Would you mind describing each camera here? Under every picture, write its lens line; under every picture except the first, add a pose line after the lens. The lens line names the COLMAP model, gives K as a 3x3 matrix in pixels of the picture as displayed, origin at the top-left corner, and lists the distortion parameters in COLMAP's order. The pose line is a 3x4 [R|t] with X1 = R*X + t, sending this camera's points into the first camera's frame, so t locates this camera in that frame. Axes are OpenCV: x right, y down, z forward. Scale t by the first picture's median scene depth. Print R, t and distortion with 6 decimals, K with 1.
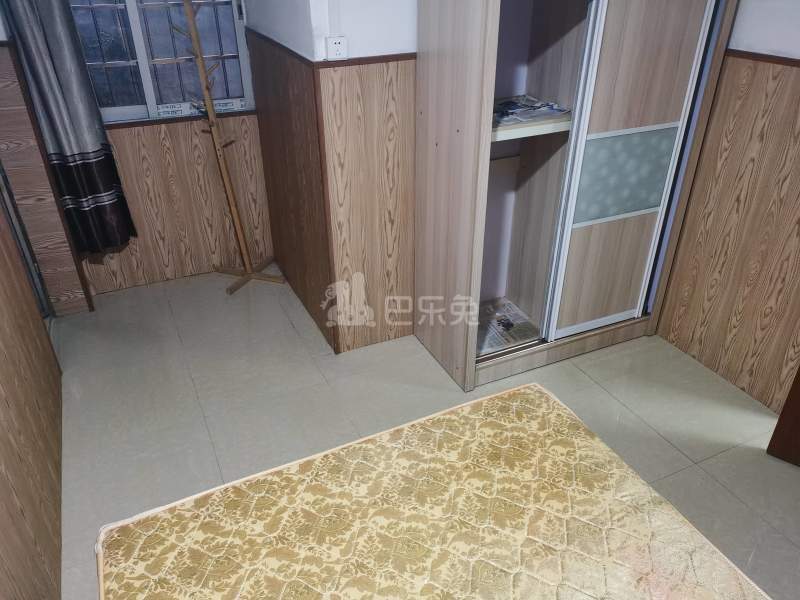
lens RADIAL K [[623.5, 0, 400.3], [0, 623.5, 303.5], [0, 0, 1]] dist [0.059229, -0.045483]
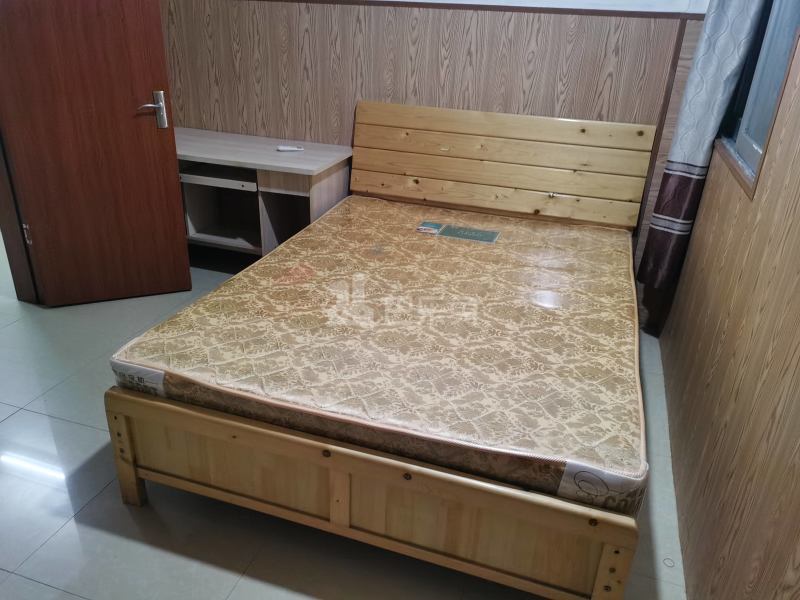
lens RADIAL K [[623.5, 0, 397.6], [0, 623.5, 296.2], [0, 0, 1]] dist [0.059229, -0.045483]
pose [[-0.721326, -0.309722, 0.619485, -0.633521], [0.326921, 0.636265, 0.698777, -0.446772], [-0.610583, 0.706568, -0.357700, 1.229503]]
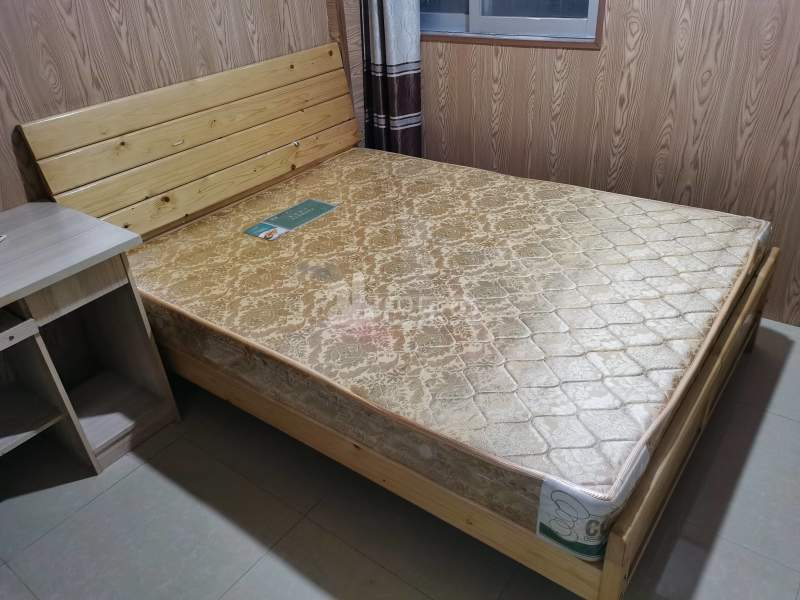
lens RADIAL K [[623.5, 0, 398.2], [0, 623.5, 300.3], [0, 0, 1]] dist [0.059229, -0.045483]
pose [[-0.886812, 0.296722, -0.354289, 0.631215], [-0.173237, 0.497290, 0.850113, -0.478290], [0.428432, 0.815266, -0.389600, 1.211856]]
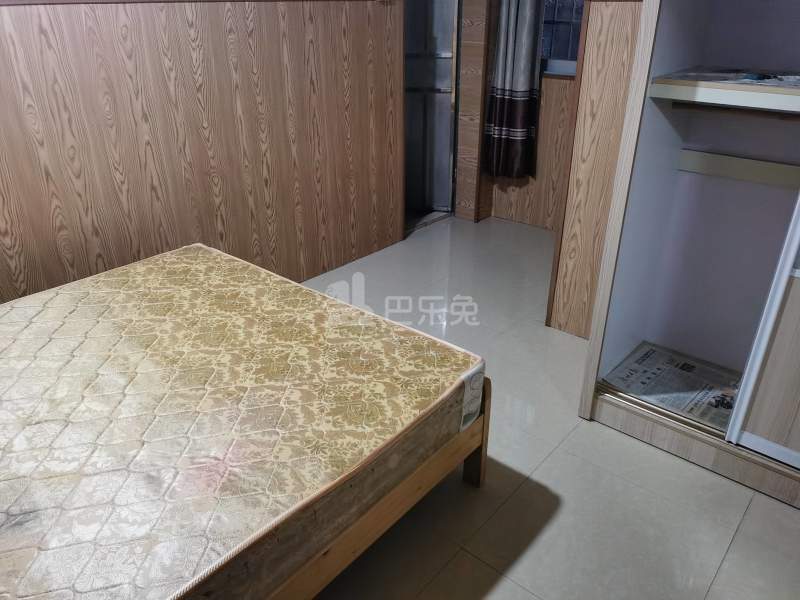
lens RADIAL K [[623.5, 0, 393.0], [0, 623.5, 302.2], [0, 0, 1]] dist [0.059229, -0.045483]
pose [[0.400182, 0.415600, -0.816781, 0.977764], [-0.468265, 0.858858, 0.207584, -0.062756], [0.787770, 0.299398, 0.538311, 0.545301]]
